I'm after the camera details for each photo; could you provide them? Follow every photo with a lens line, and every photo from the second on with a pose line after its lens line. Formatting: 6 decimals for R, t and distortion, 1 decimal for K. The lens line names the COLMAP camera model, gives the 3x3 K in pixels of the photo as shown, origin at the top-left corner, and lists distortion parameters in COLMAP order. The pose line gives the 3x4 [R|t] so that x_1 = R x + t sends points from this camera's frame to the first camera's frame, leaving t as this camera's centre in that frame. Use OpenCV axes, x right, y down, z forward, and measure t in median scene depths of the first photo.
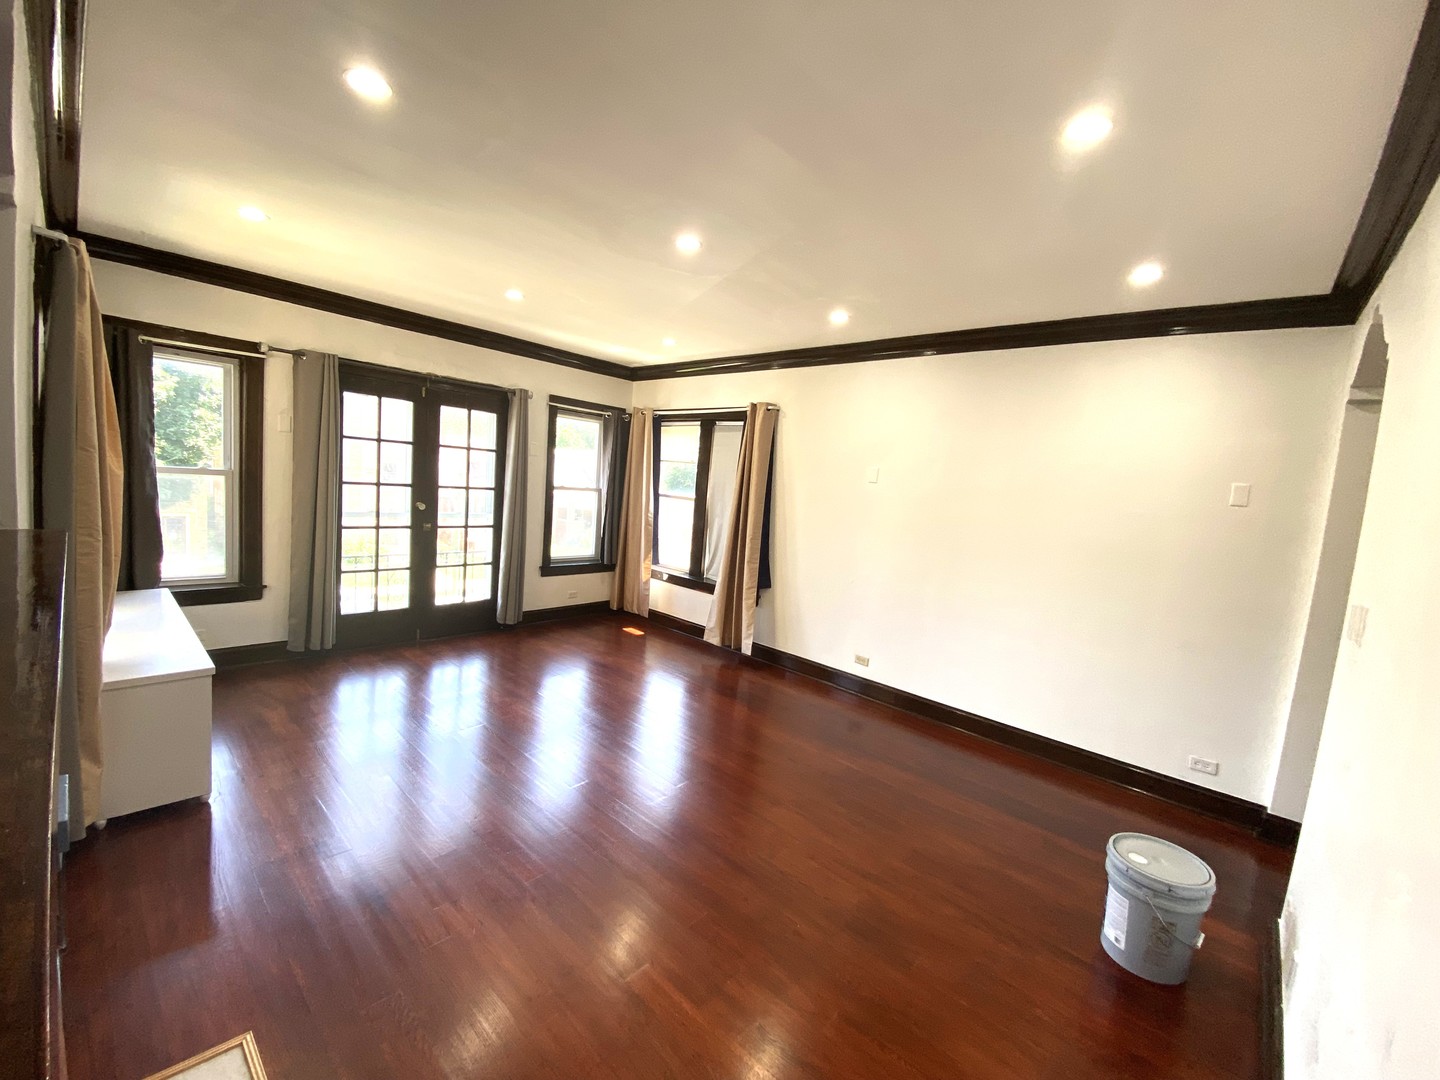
lens RADIAL K [[571.4, 0, 721.6], [0, 571.4, 535.8], [0, 0, 1]] dist [0.053926, -0.027859]
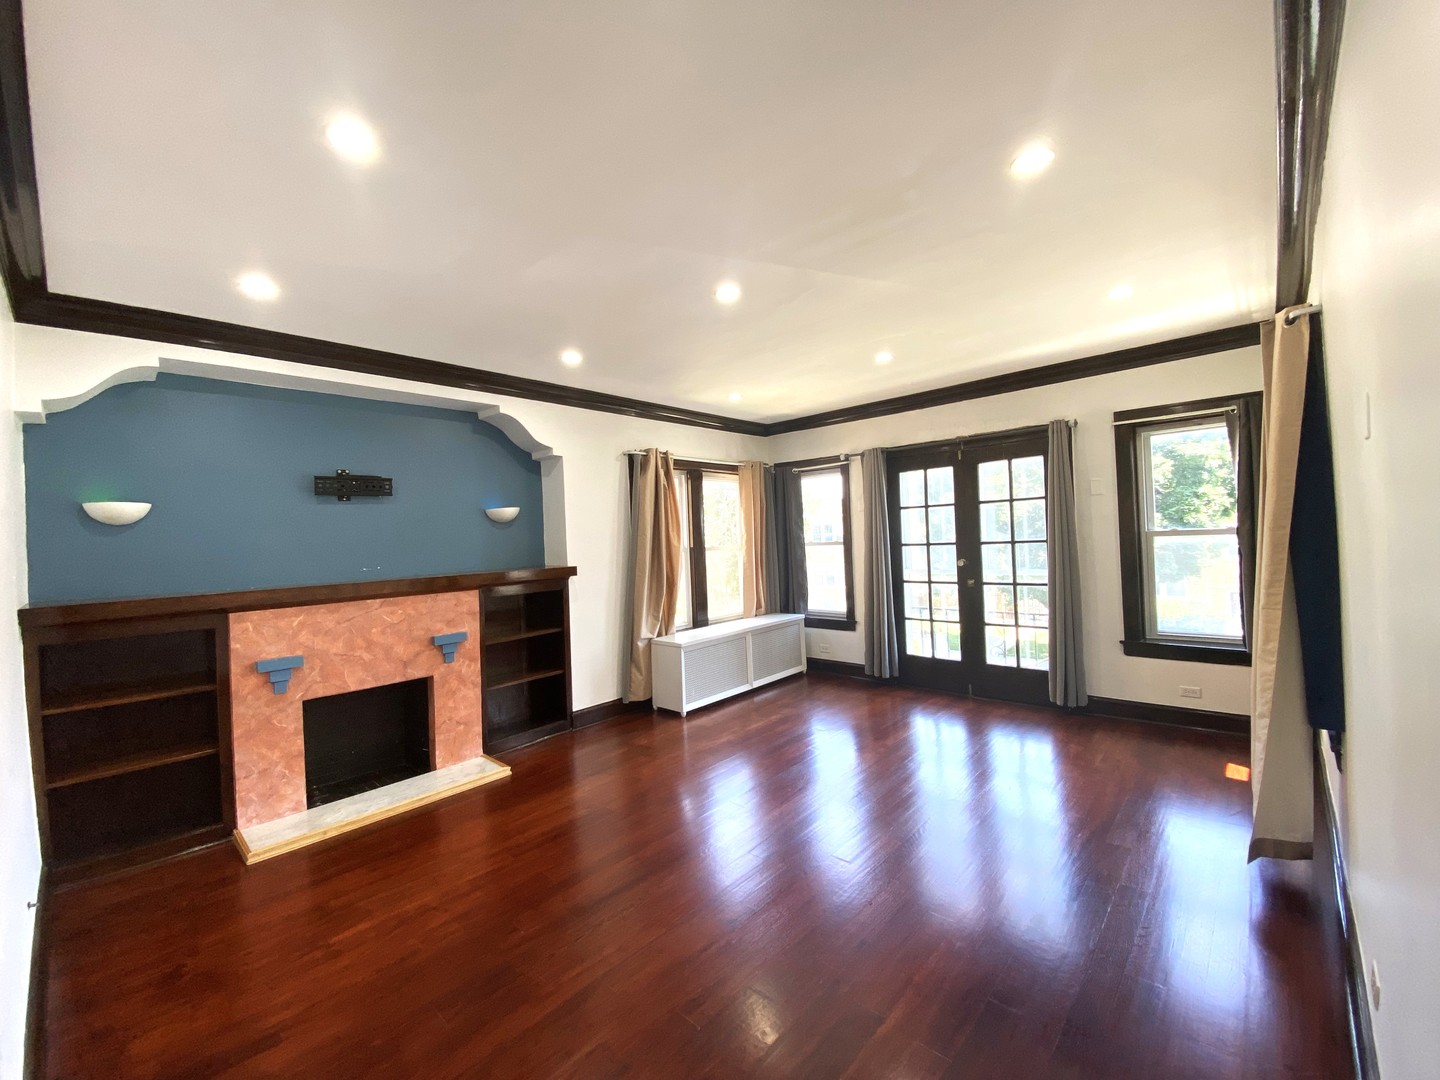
lens RADIAL K [[576.3, 0, 716.7], [0, 576.3, 539.0], [0, 0, 1]] dist [-0.011614, -0.000537]
pose [[-0.010166, -0.074687, -0.997155, 0.507249], [-0.054510, 0.995765, -0.074027, 0.006717], [0.998461, 0.053602, -0.014195, 0.556529]]
